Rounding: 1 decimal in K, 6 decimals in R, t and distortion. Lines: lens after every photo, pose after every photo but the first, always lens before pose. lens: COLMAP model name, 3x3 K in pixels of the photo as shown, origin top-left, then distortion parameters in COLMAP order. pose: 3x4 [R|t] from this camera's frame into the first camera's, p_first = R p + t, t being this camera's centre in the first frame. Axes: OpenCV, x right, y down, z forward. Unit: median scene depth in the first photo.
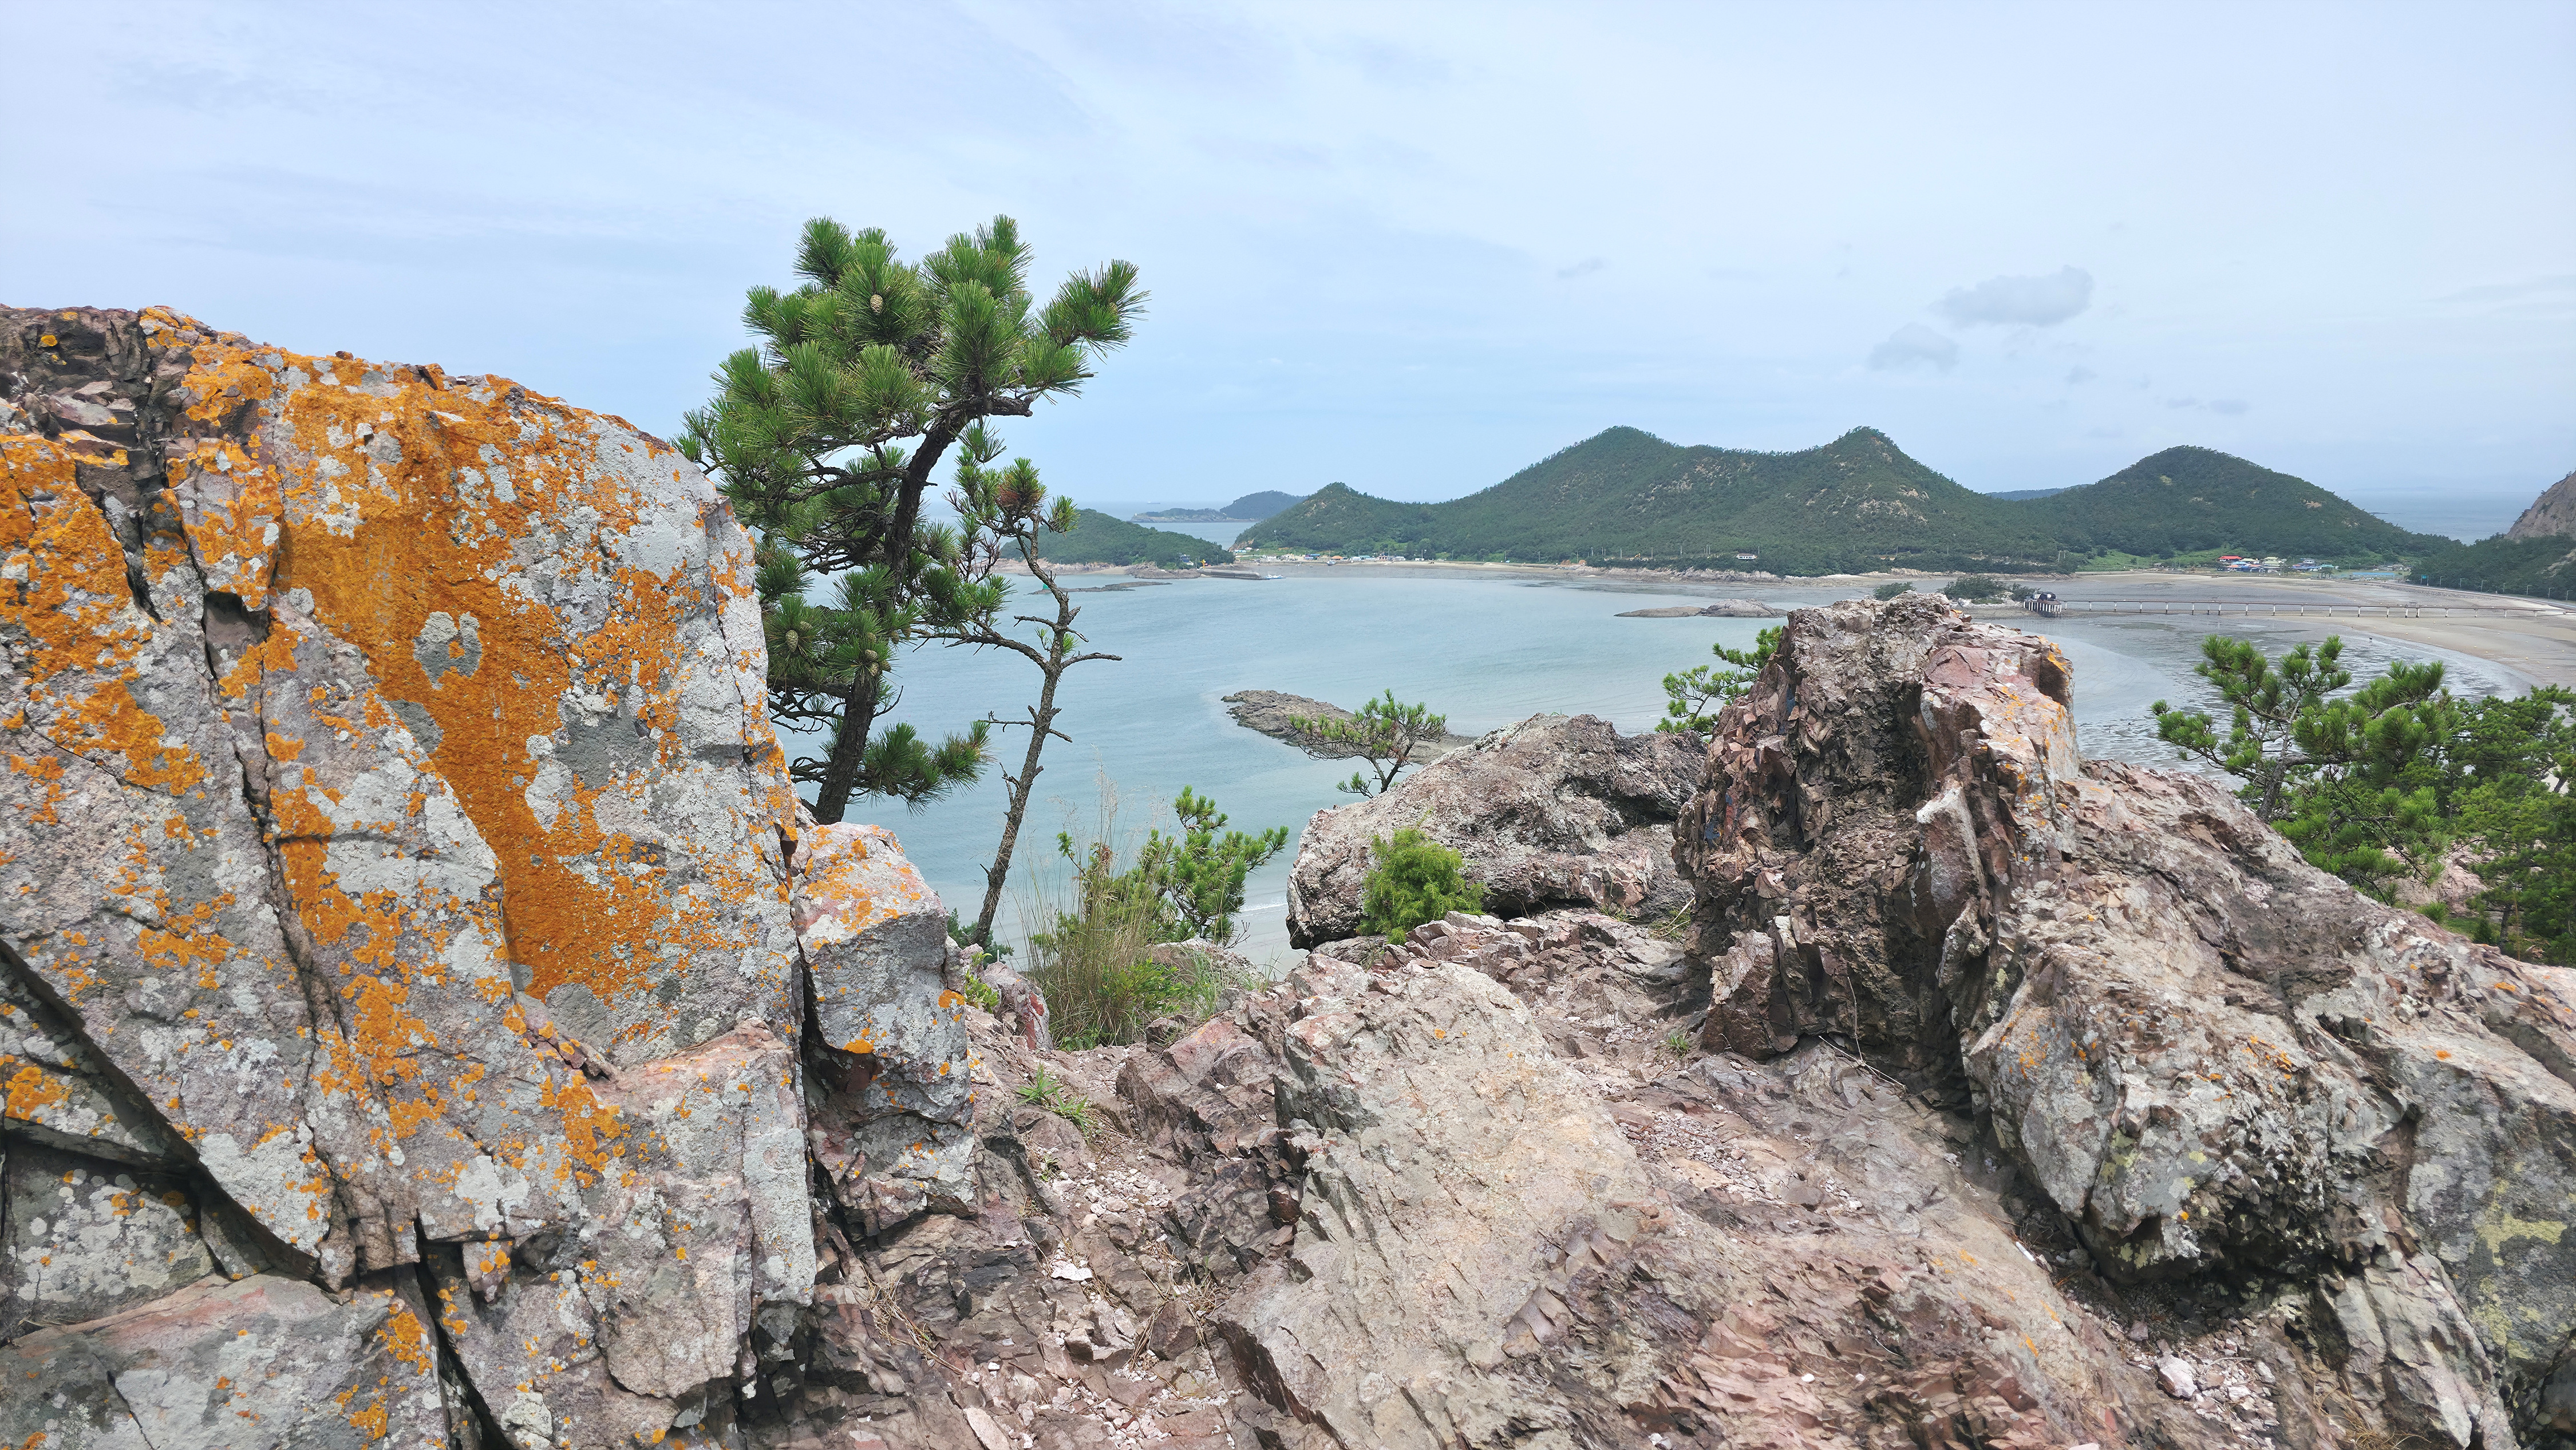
lens RADIAL K [[1837.7, 0, 1275.9], [0, 1837.7, 734.9], [0, 0, 1]] dist [0.024985, -0.039505]
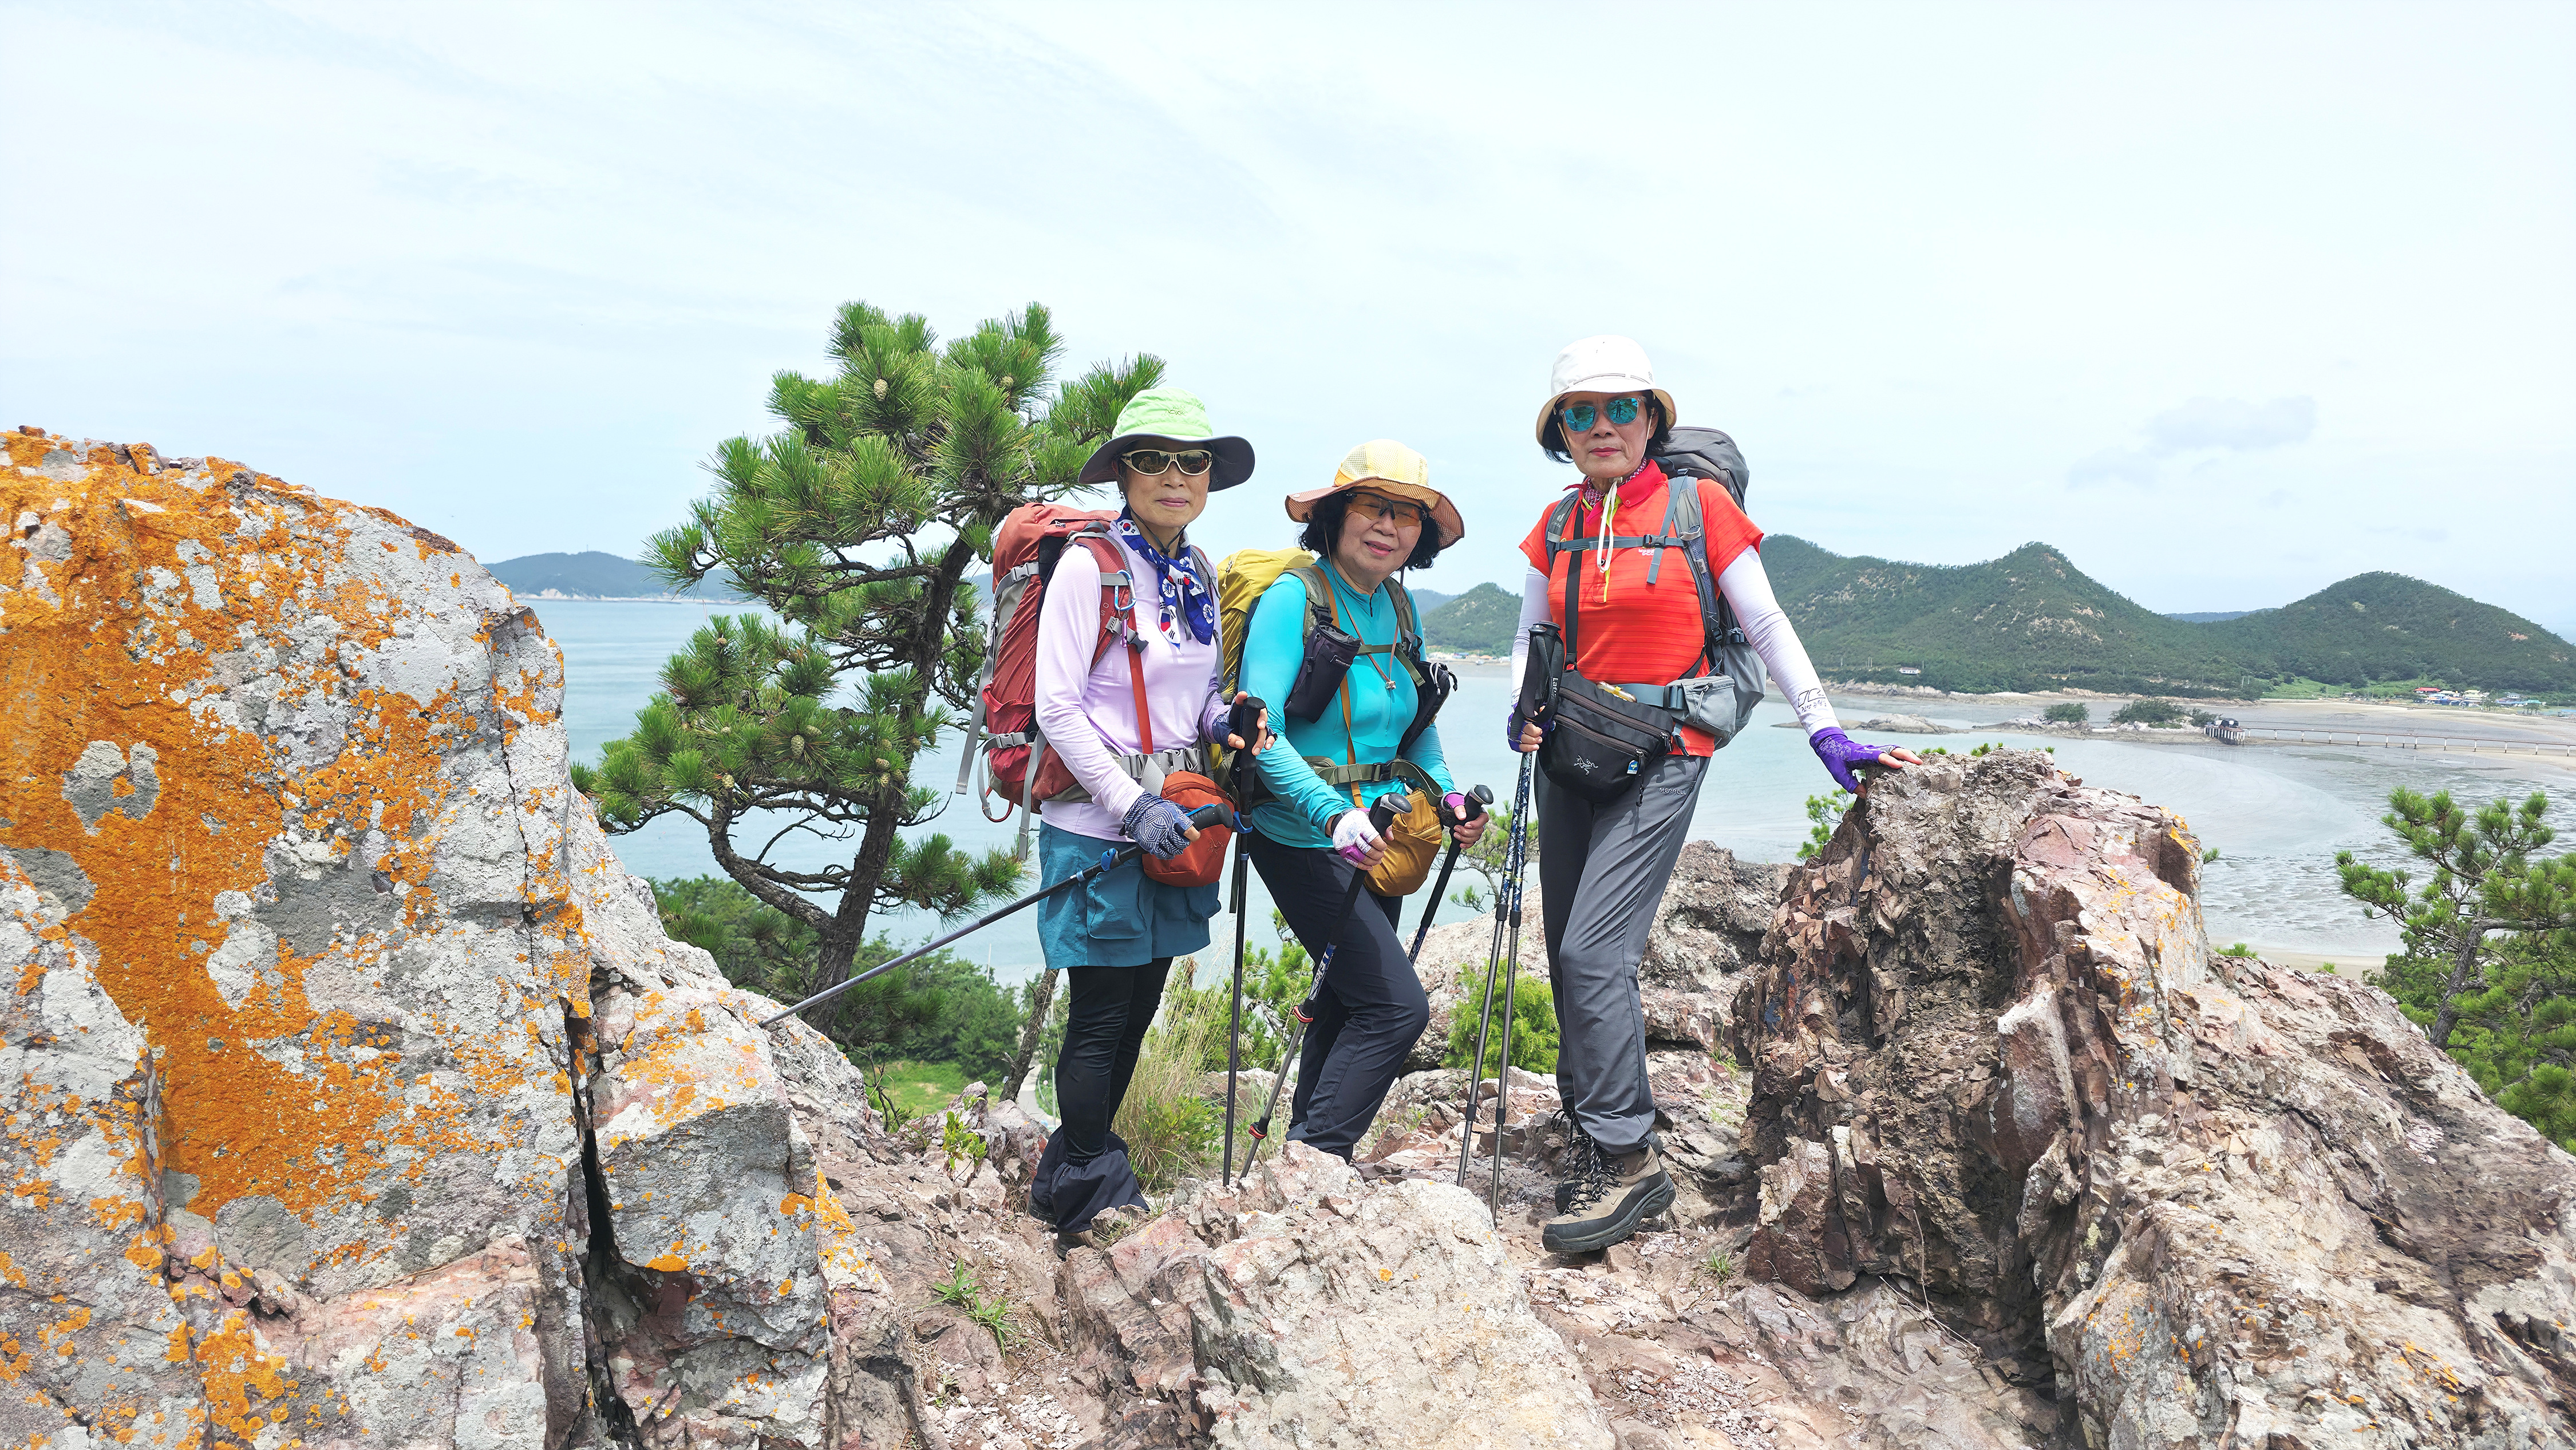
lens RADIAL K [[1837.7, 0, 1288.1], [0, 1837.7, 732.5], [0, 0, 1]] dist [0.024985, -0.039505]
pose [[0.996369, 0.035546, -0.077367, 0.100392], [-0.039567, 0.997911, -0.051075, -0.035935], [0.075390, 0.053951, 0.995694, 0.159810]]
